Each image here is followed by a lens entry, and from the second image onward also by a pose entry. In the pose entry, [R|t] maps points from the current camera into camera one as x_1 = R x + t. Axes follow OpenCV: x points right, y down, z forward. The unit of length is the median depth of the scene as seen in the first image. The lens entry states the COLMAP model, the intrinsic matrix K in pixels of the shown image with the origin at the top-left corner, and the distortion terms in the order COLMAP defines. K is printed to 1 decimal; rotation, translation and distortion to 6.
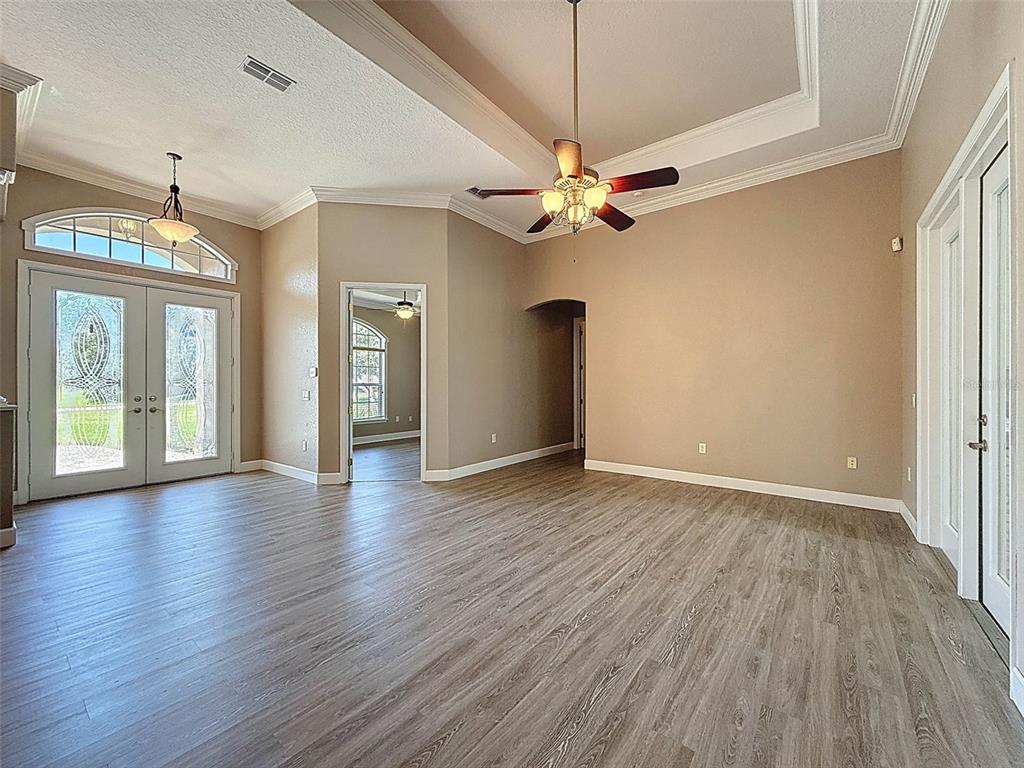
lens RADIAL K [[411.6, 0, 516.7], [0, 411.6, 383.9], [0, 0, 1]] dist [-0.002502, 0.000165]
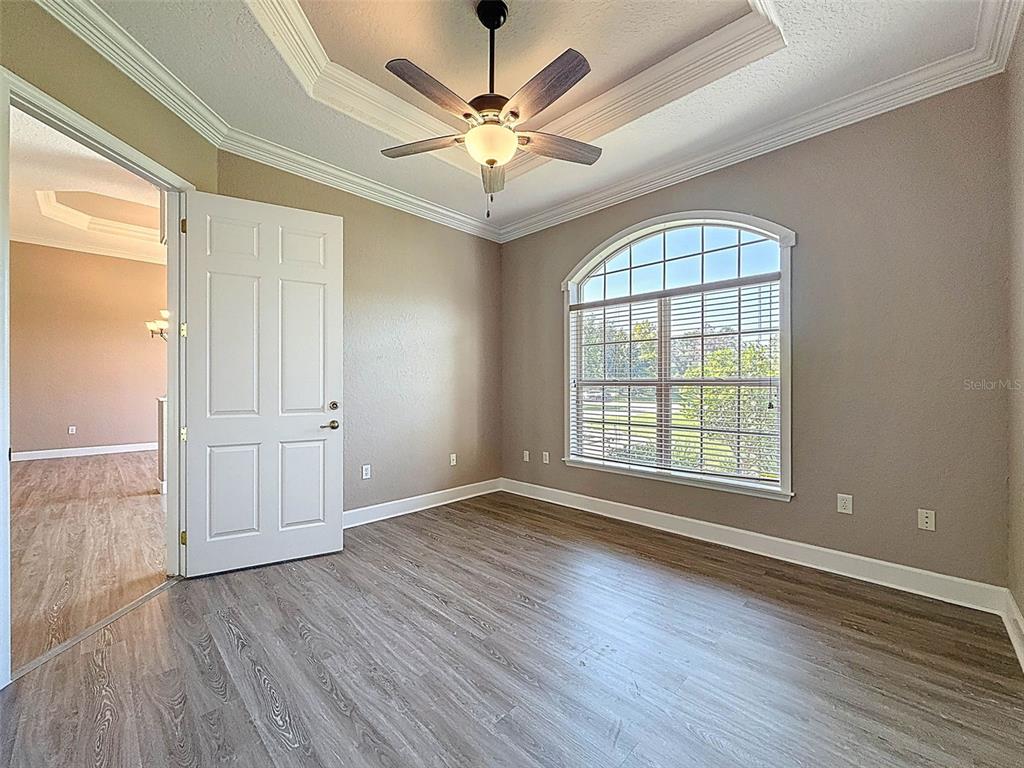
lens RADIAL K [[411.6, 0, 517.4], [0, 411.6, 387.1], [0, 0, 1]] dist [-0.002502, 0.000165]
pose [[-0.118768, 0.006562, -0.992900, 0.037915], [0.001177, 0.999978, 0.006468, 0.004971], [0.992921, -0.000400, -0.118773, 1.551429]]
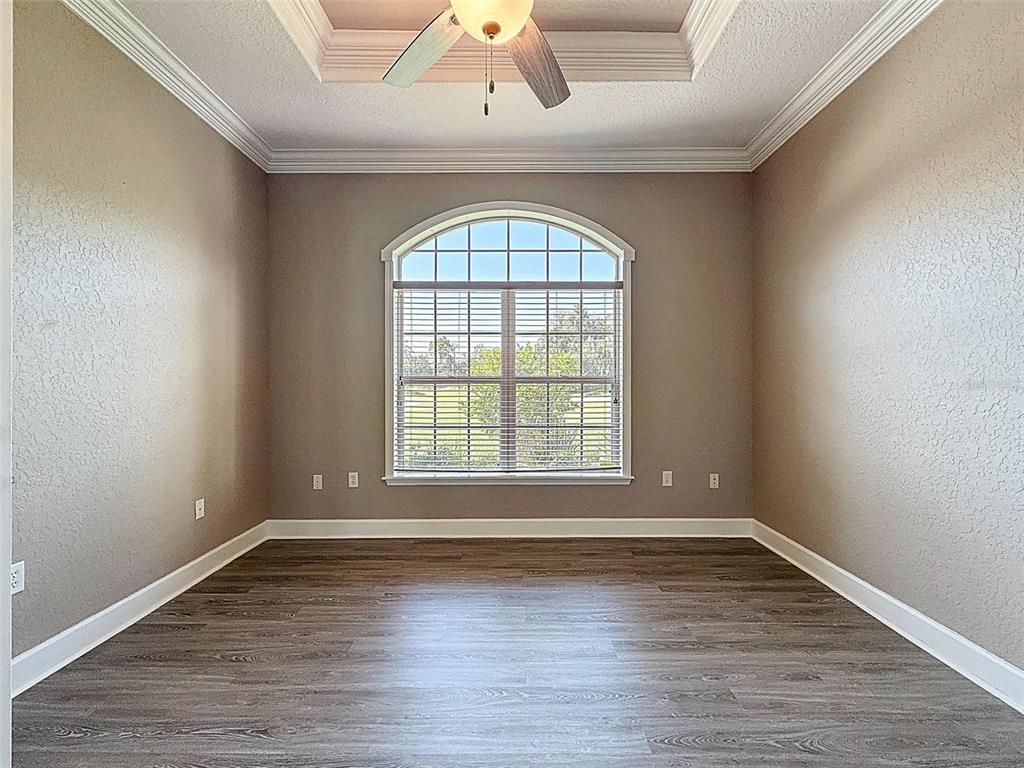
lens RADIAL K [[411.6, 0, 514.1], [0, 411.6, 383.7], [0, 0, 1]] dist [-0.002502, 0.000165]
pose [[0.599078, 0.002104, -0.800688, -0.166849], [0.001011, 0.999994, 0.003384, 0.006086], [0.800690, -0.002837, 0.599072, 1.315478]]
